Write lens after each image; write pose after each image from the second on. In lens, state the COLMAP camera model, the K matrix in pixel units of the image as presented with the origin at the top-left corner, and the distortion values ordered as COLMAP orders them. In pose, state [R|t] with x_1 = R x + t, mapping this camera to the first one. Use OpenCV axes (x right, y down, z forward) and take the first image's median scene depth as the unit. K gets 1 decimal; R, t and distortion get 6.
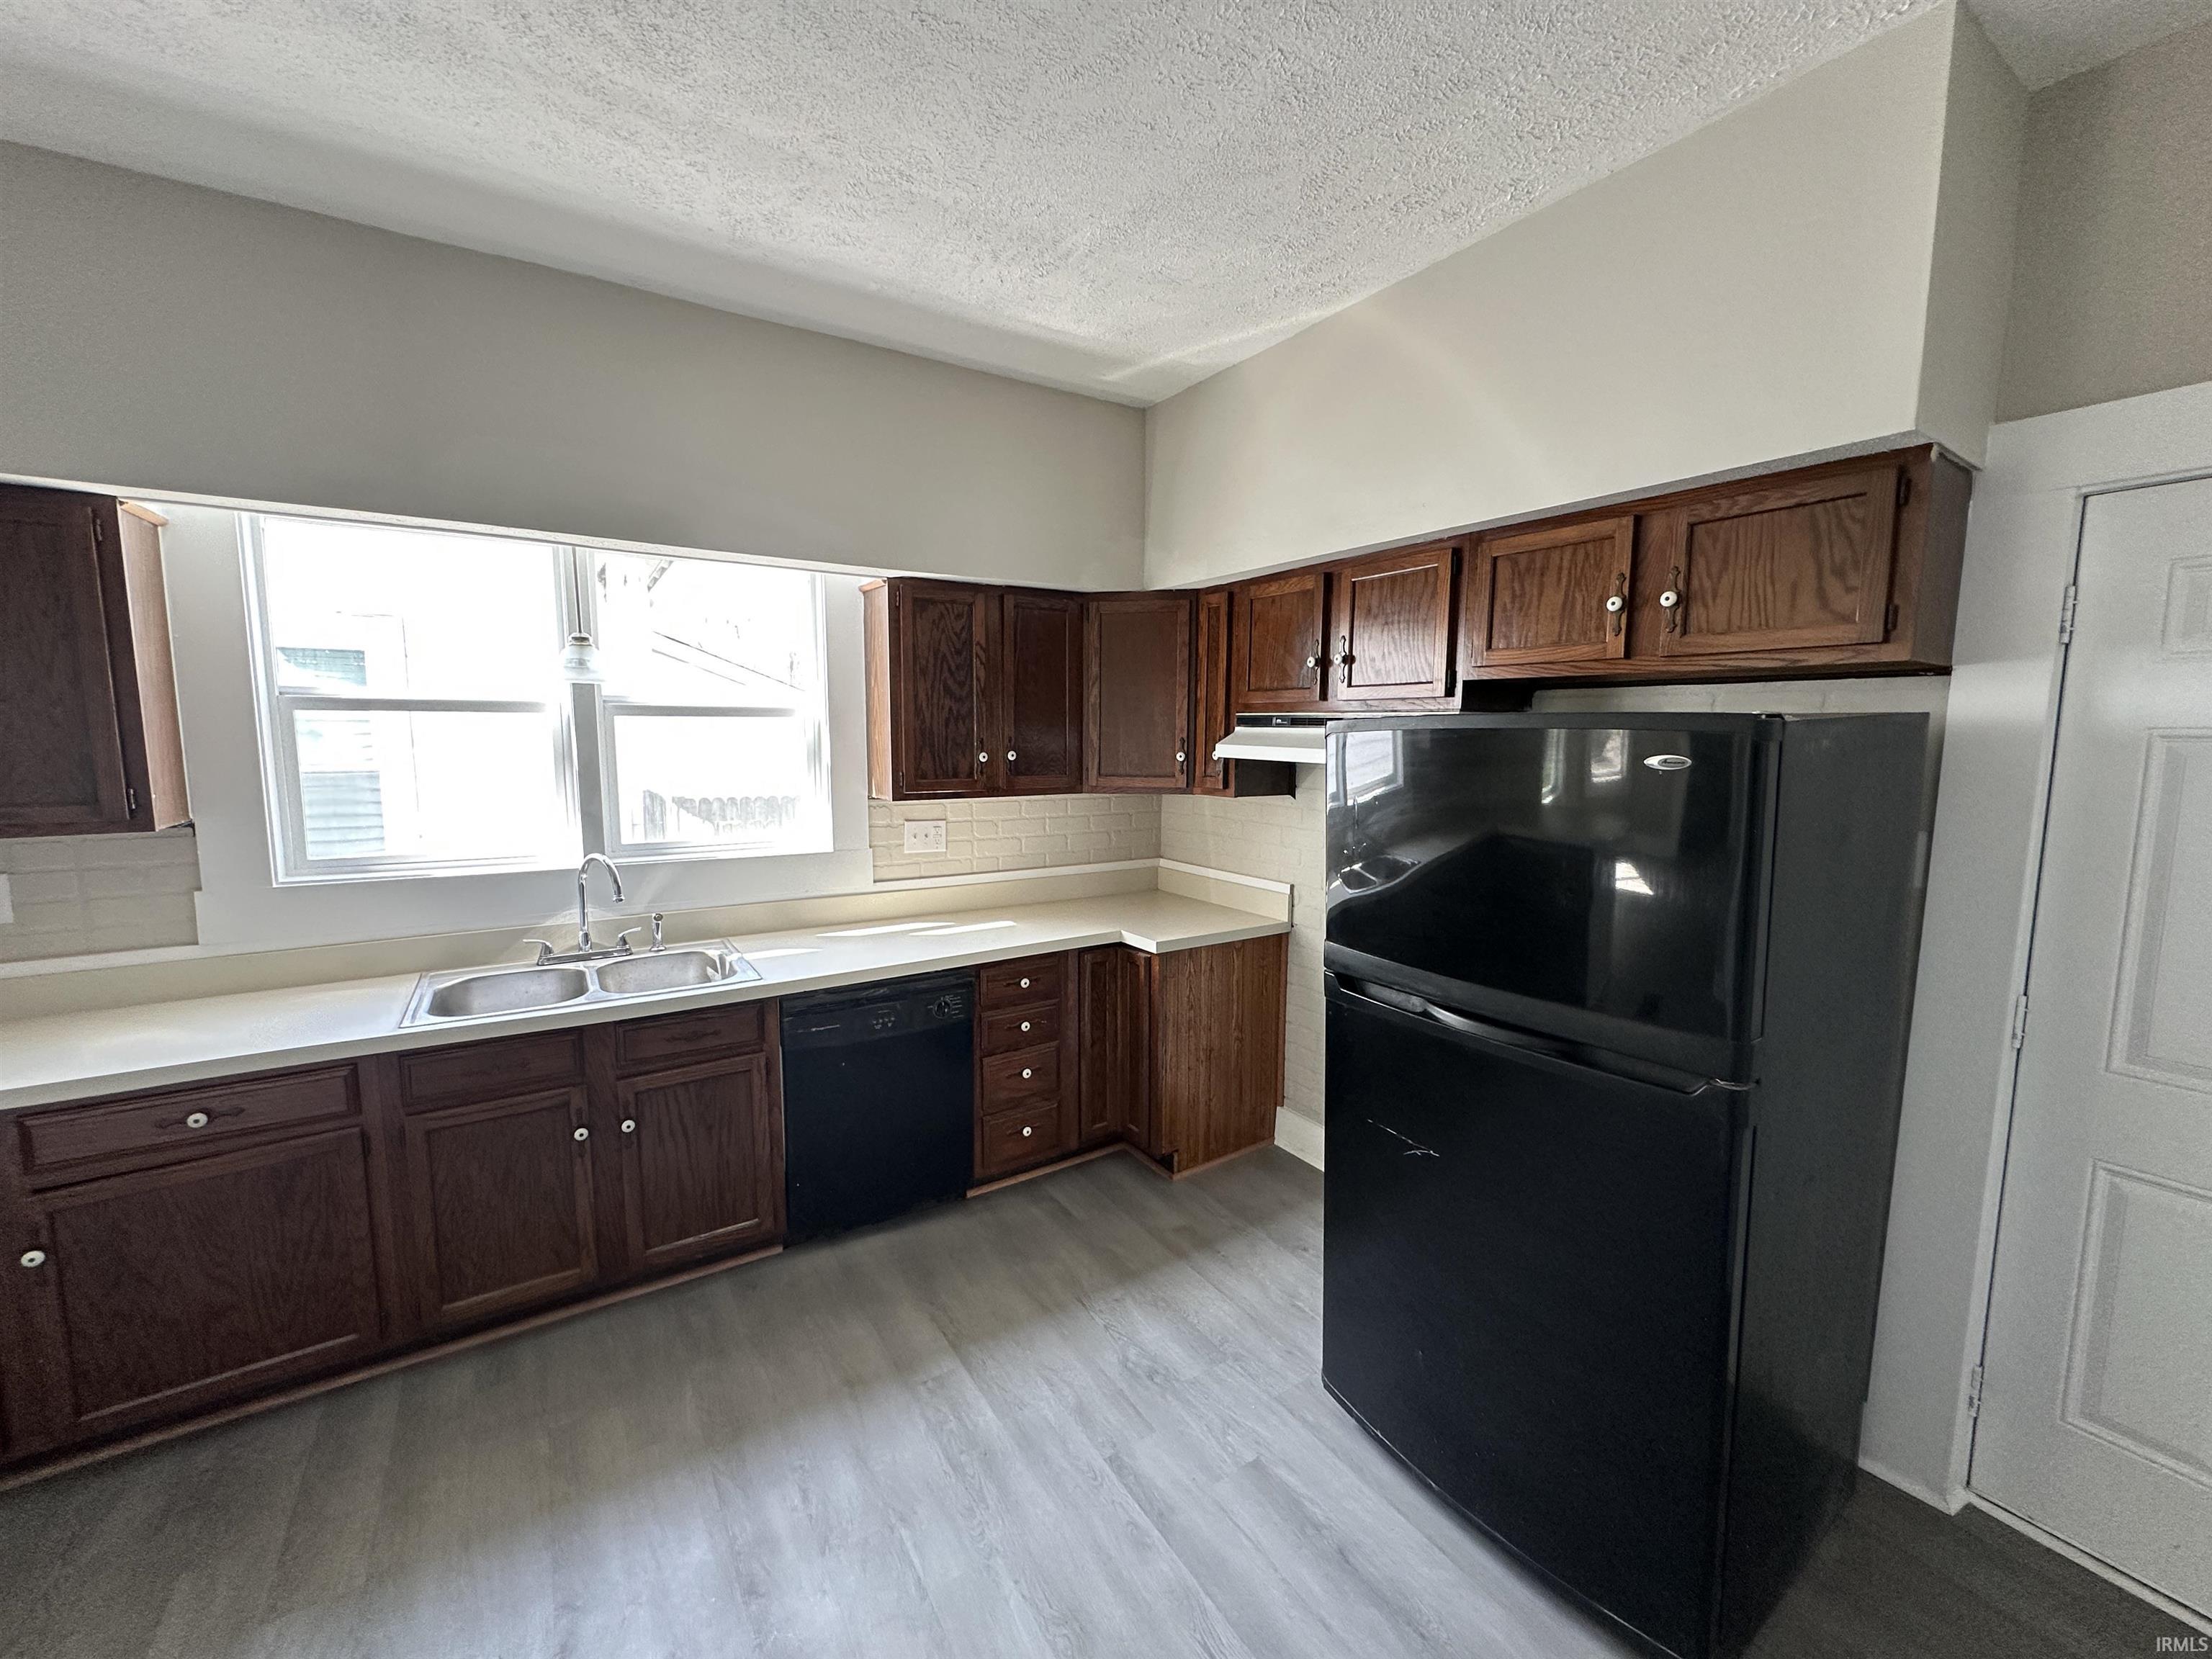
lens RADIAL K [[884.8, 0, 1108.4], [0, 884.8, 826.1], [0, 0, 1]] dist [-0.000561, -0.000203]
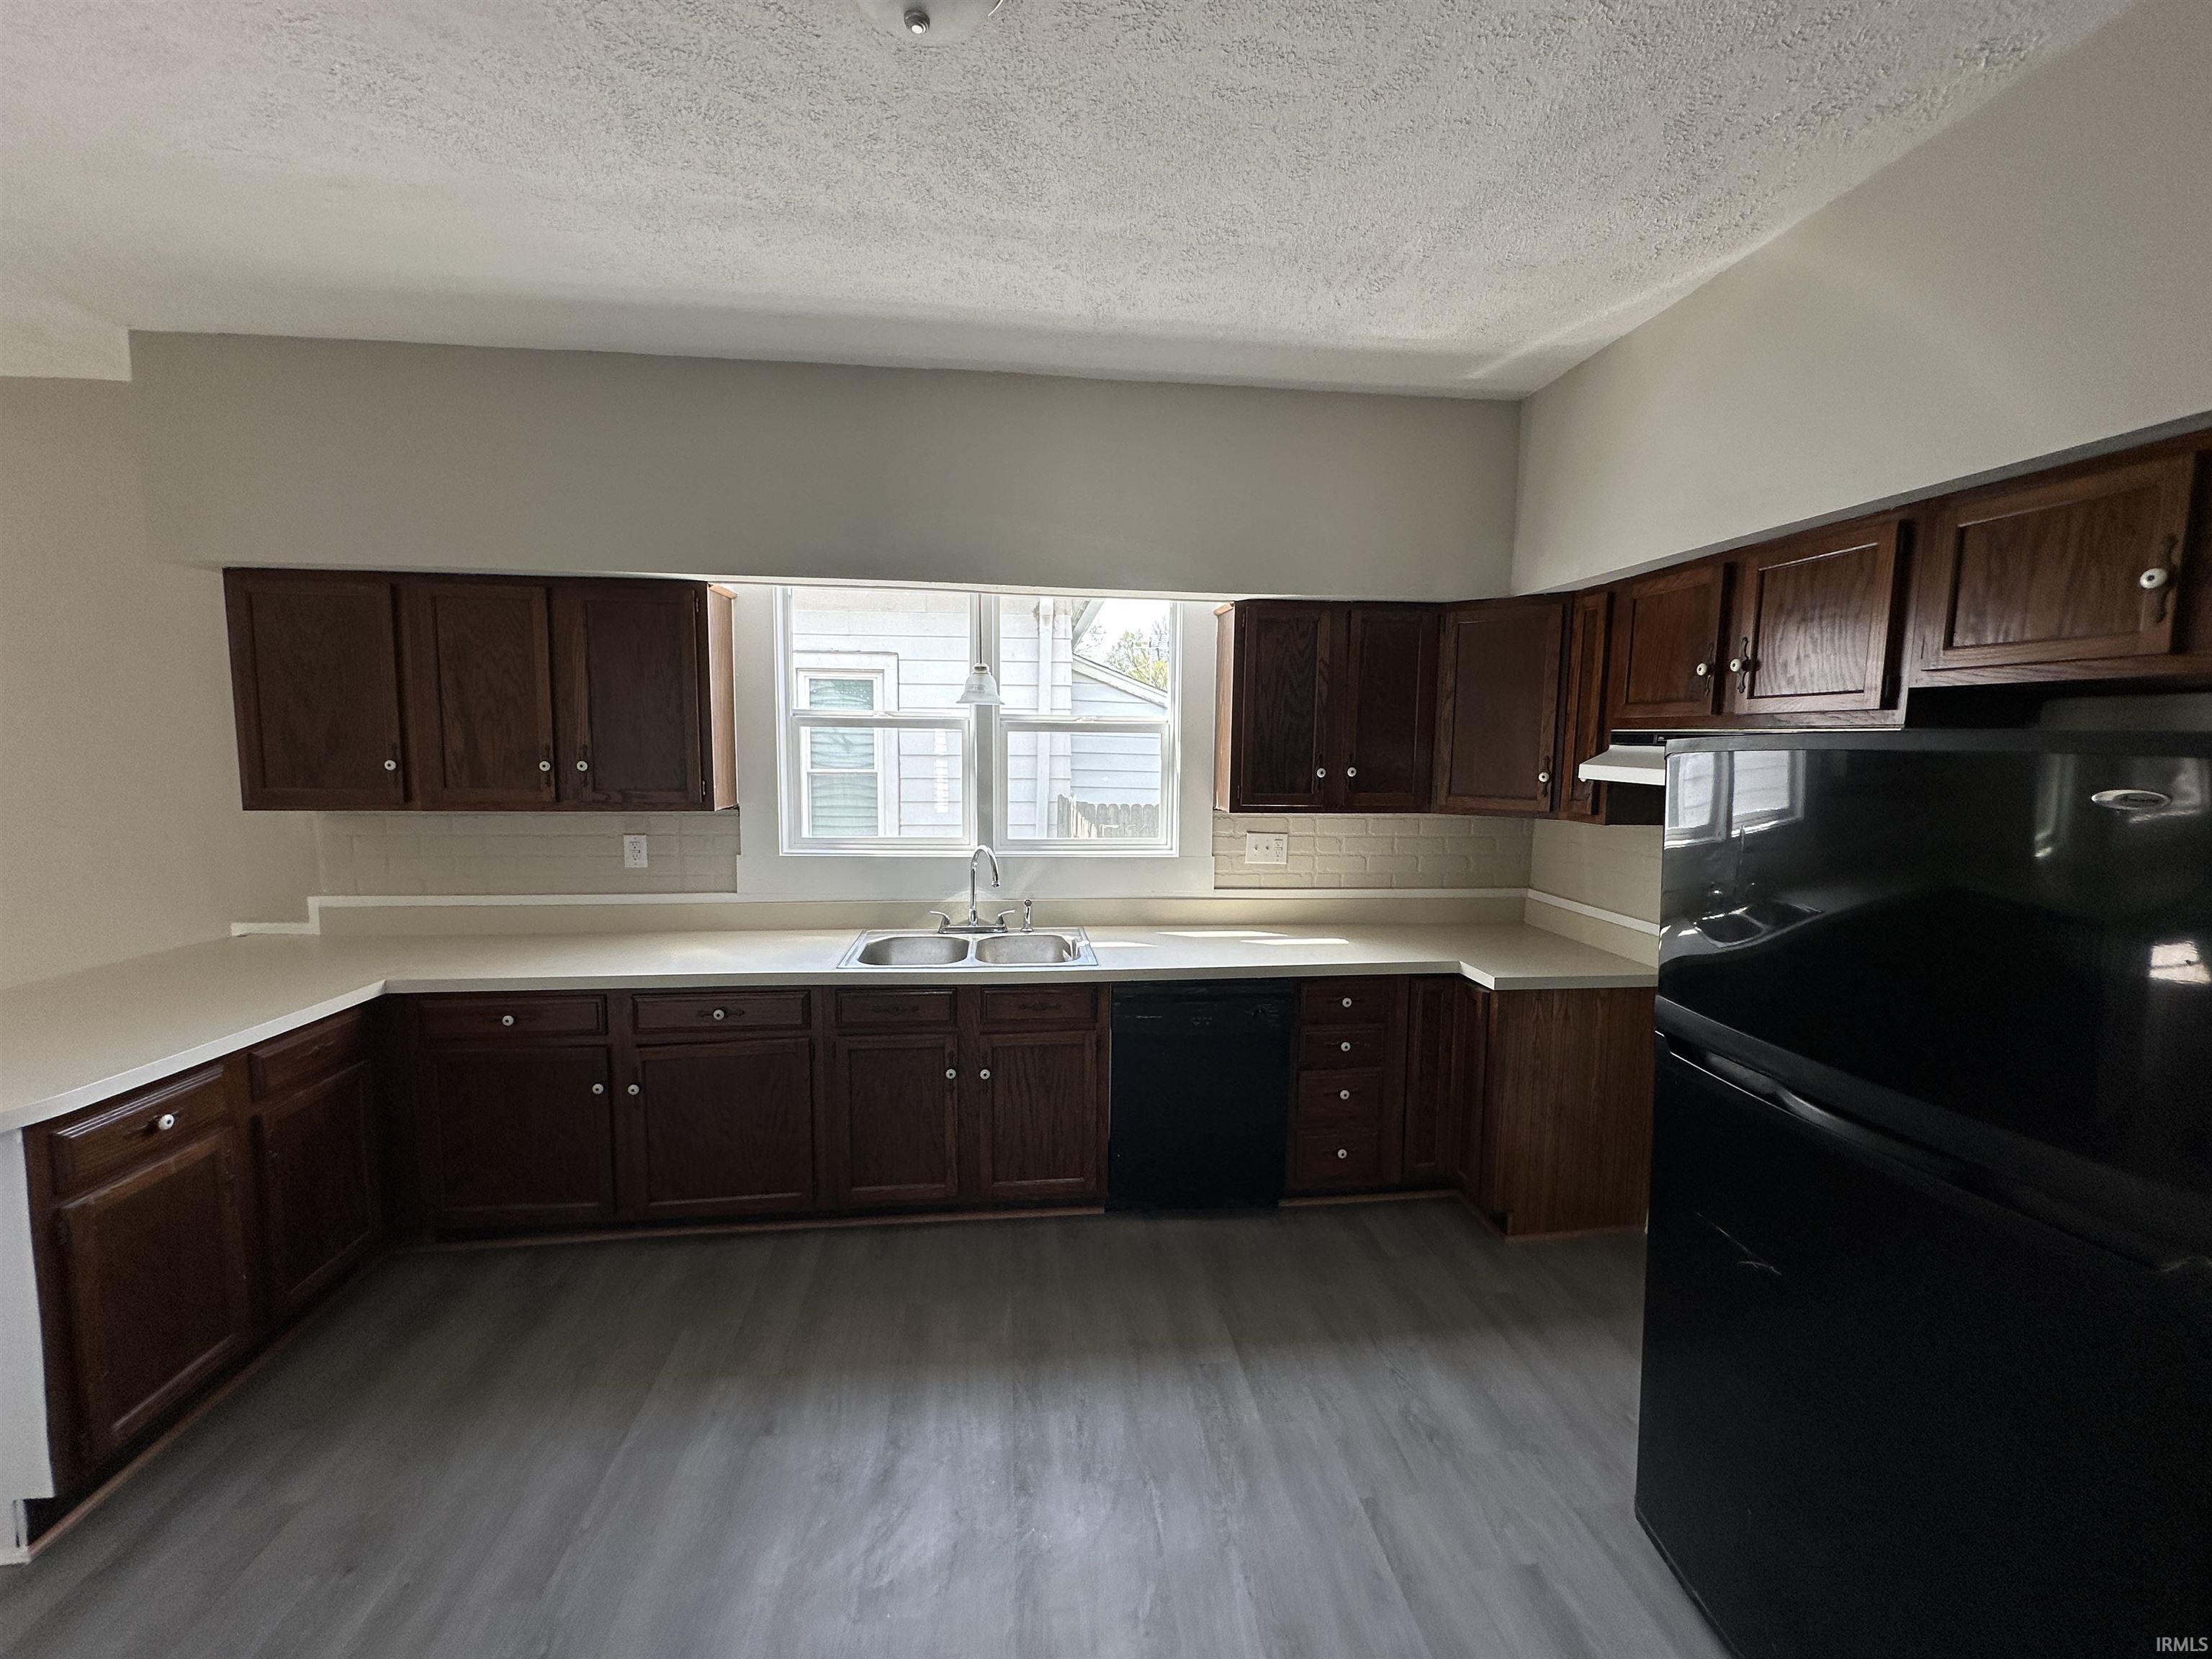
lens RADIAL K [[884.8, 0, 1108.4], [0, 884.8, 826.1], [0, 0, 1]] dist [-0.000561, -0.000203]
pose [[0.895876, 0.048971, -0.441597, 0.114344], [-0.056177, 0.998416, -0.003248, -0.000984], [0.440738, 0.027718, 0.897208, -0.008861]]
